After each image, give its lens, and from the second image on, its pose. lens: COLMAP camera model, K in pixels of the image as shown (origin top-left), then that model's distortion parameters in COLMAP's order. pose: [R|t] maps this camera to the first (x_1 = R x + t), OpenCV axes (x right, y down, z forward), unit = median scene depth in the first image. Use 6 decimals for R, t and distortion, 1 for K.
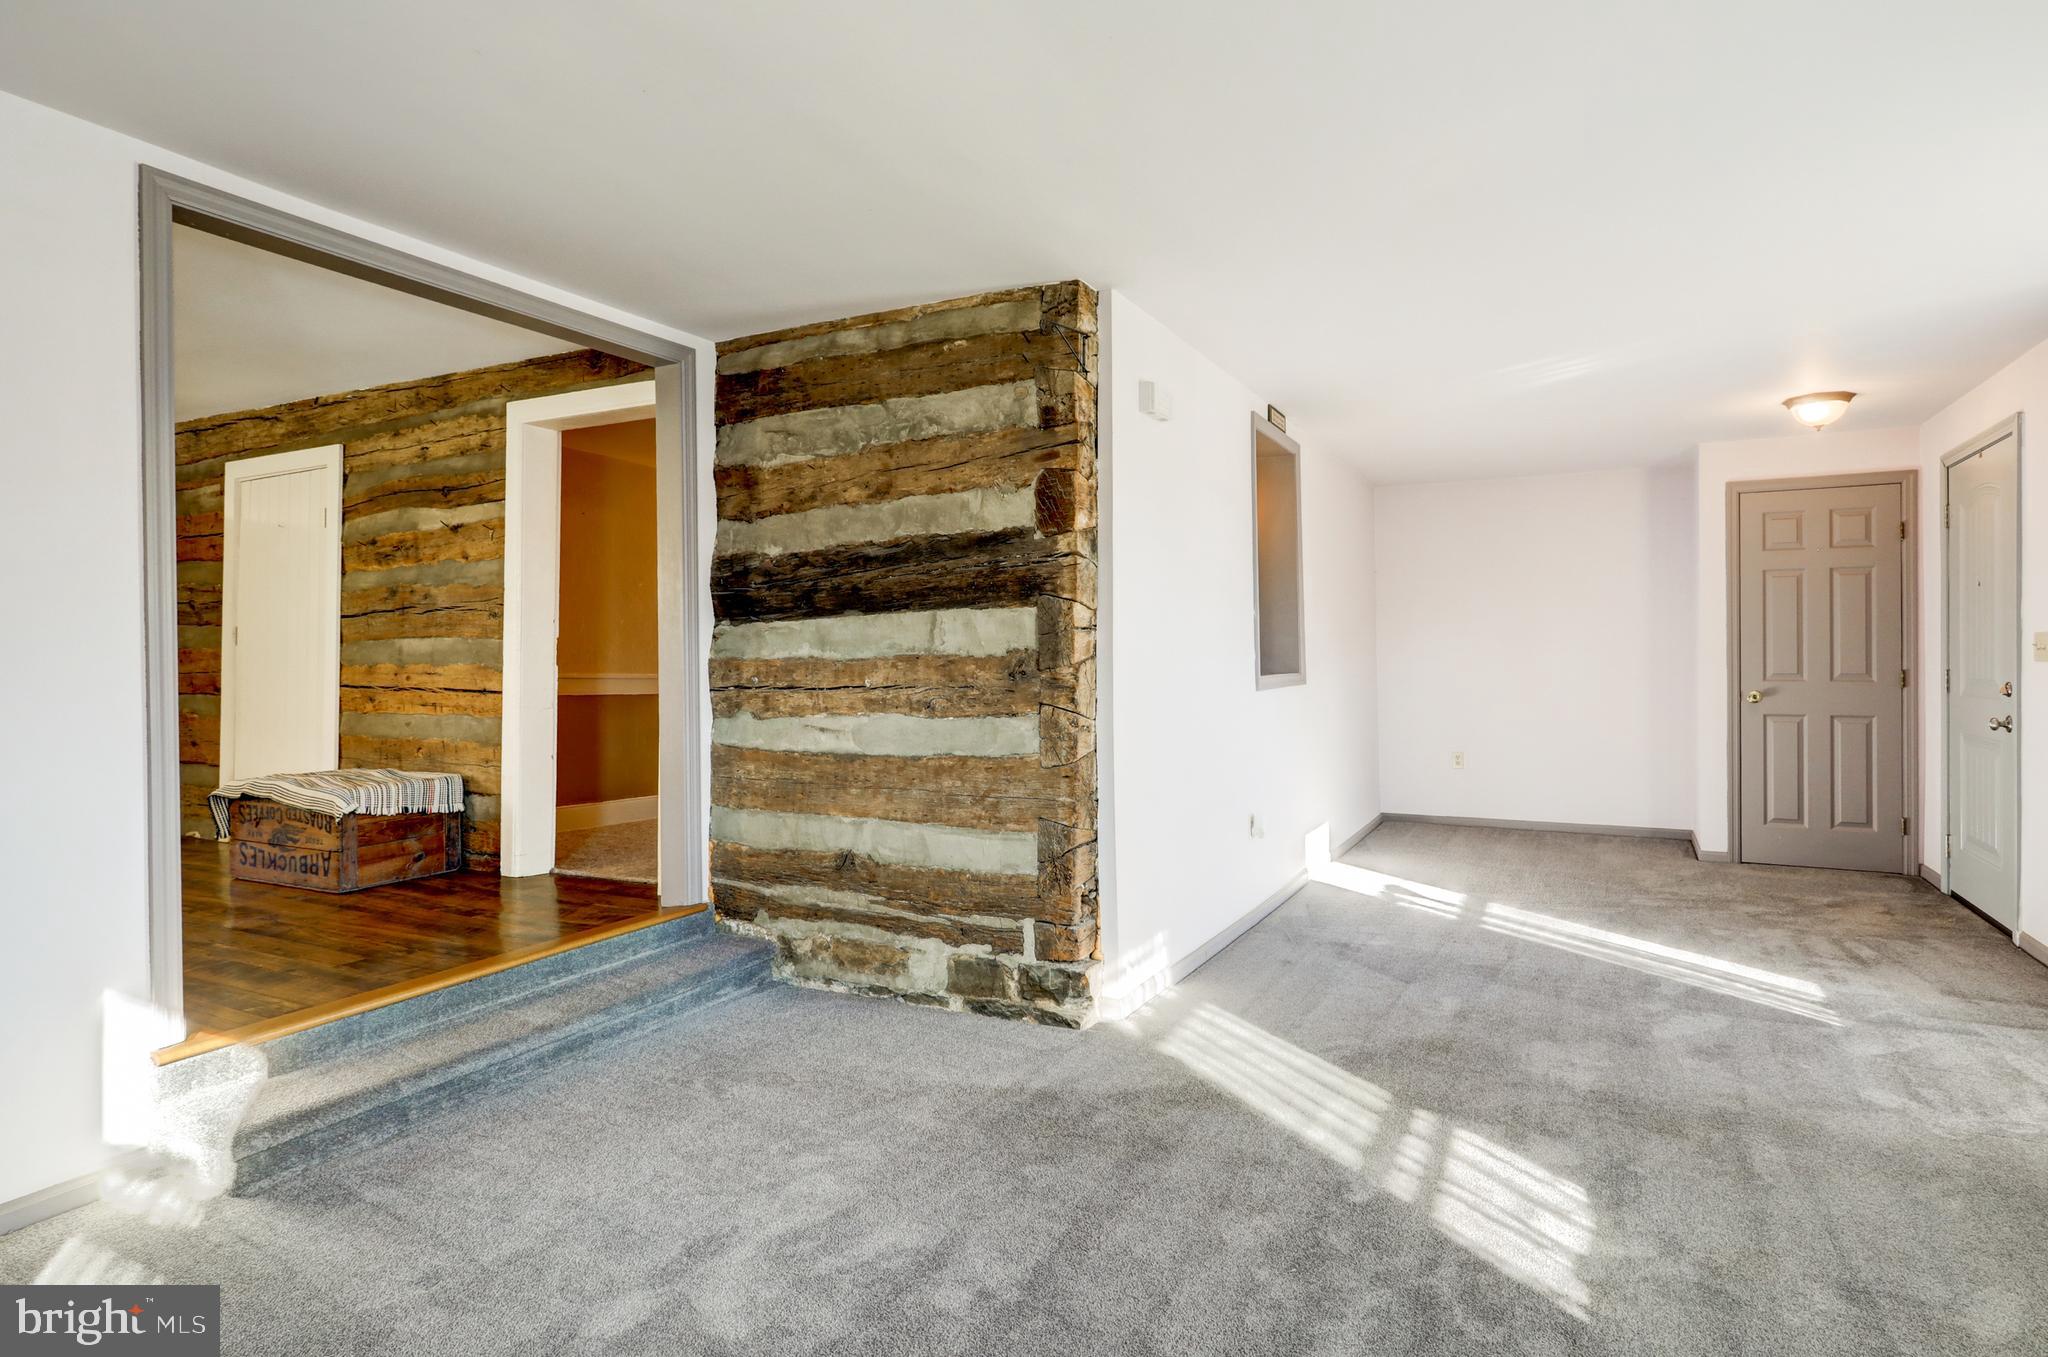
lens RADIAL K [[1076.5, 0, 1040.7], [0, 1076.5, 662.3], [0, 0, 1]] dist [0.015958, -0.000066]
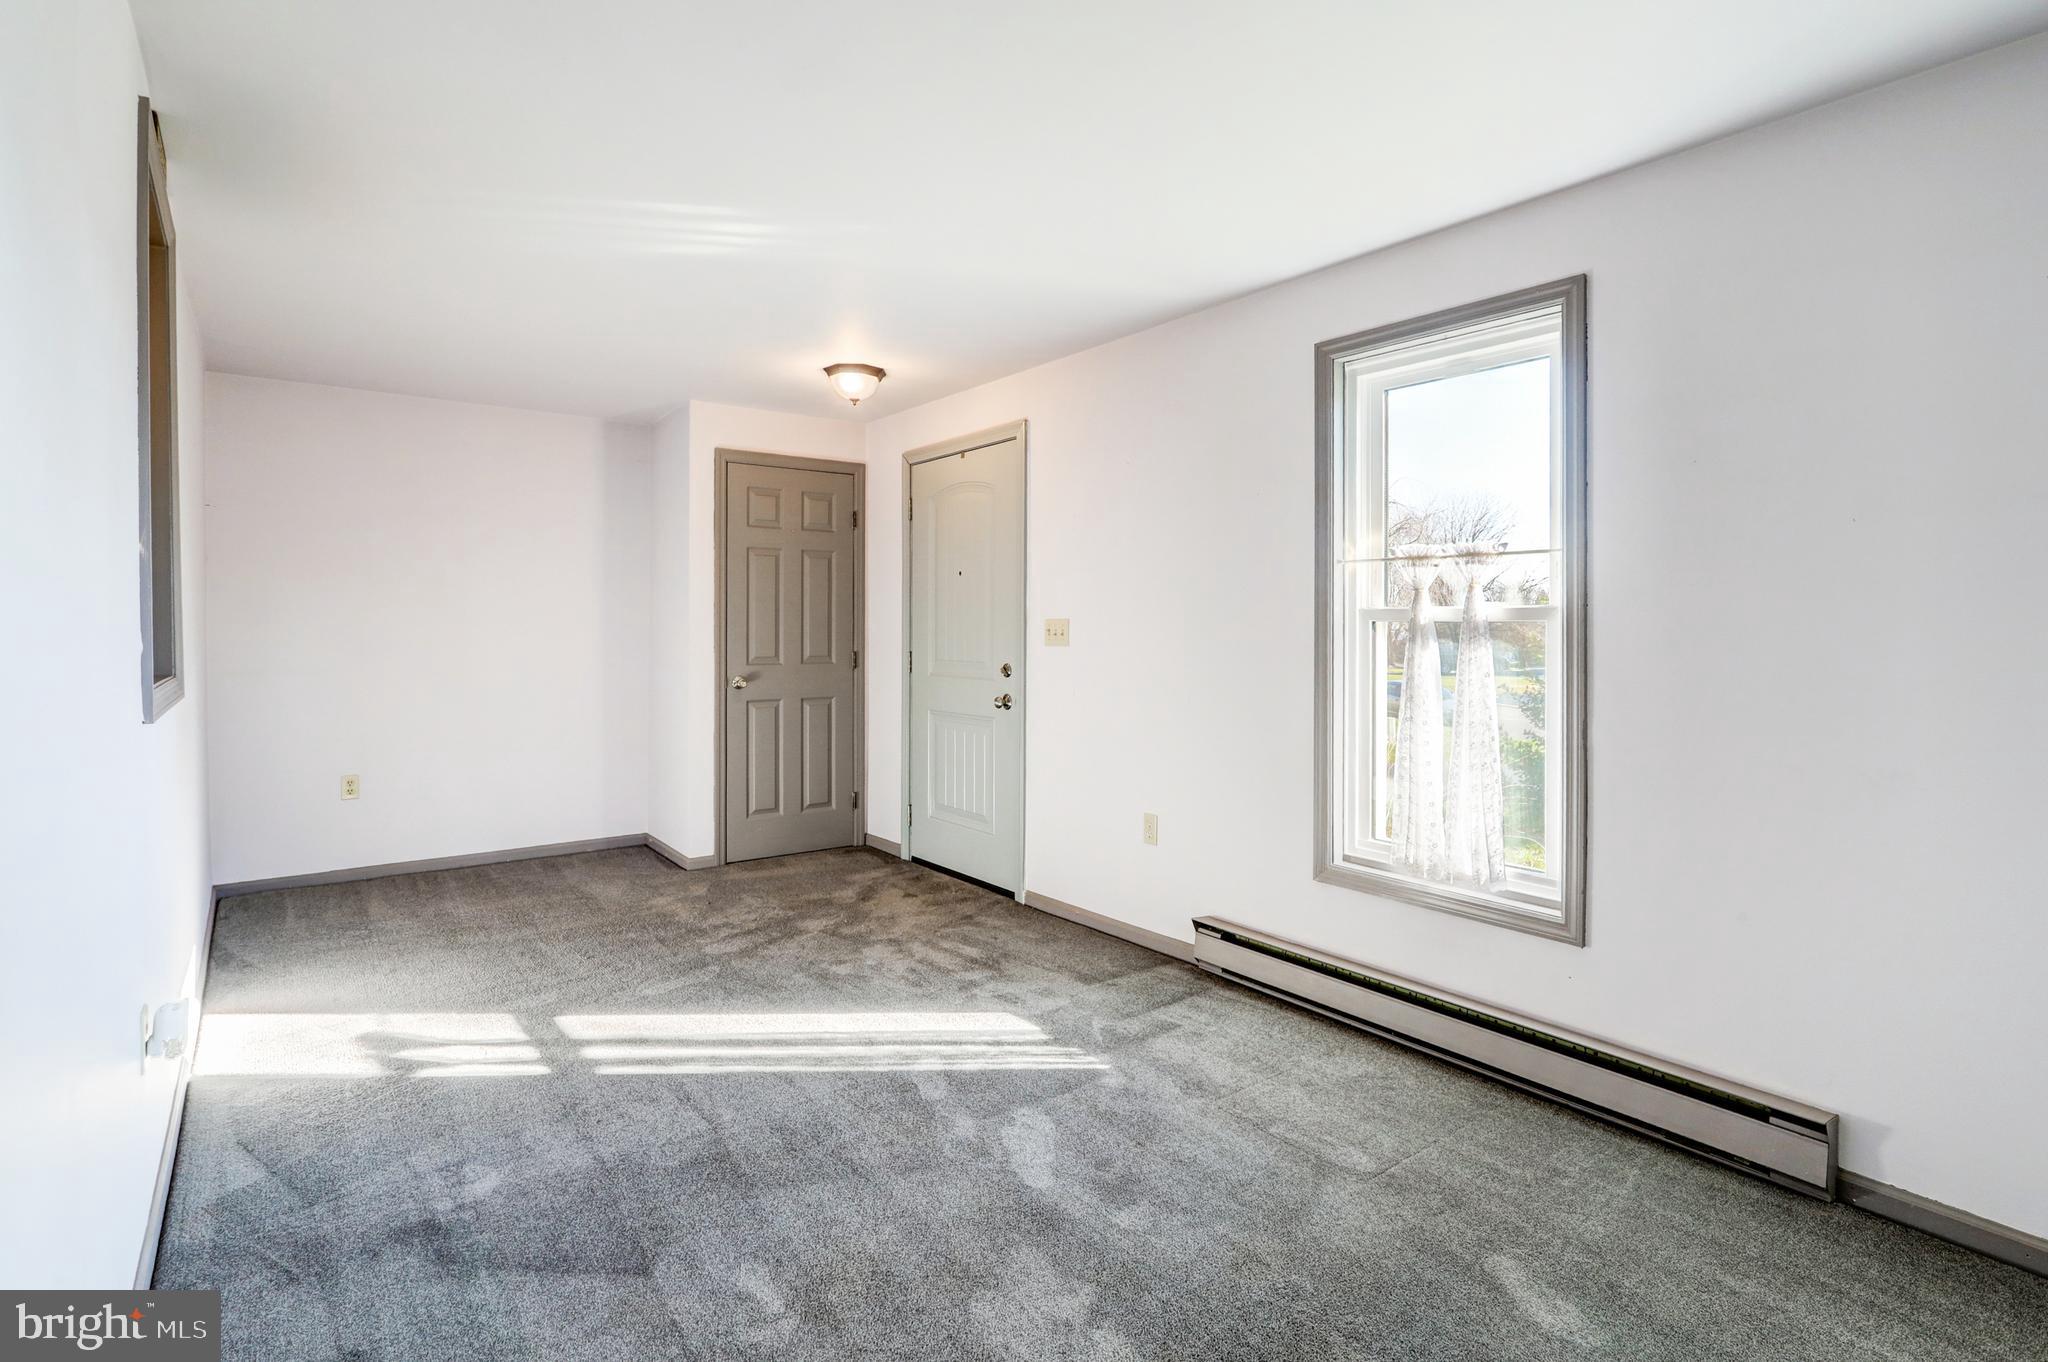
lens RADIAL K [[1019.8, 0, 1055.7], [0, 1019.8, 622.8], [0, 0, 1]] dist [0.003099, -0.000485]
pose [[0.431097, 0.012299, 0.902222, -0.019224], [0.001873, 0.999893, -0.014525, -0.008023], [-0.902304, 0.007952, 0.431028, 0.499397]]
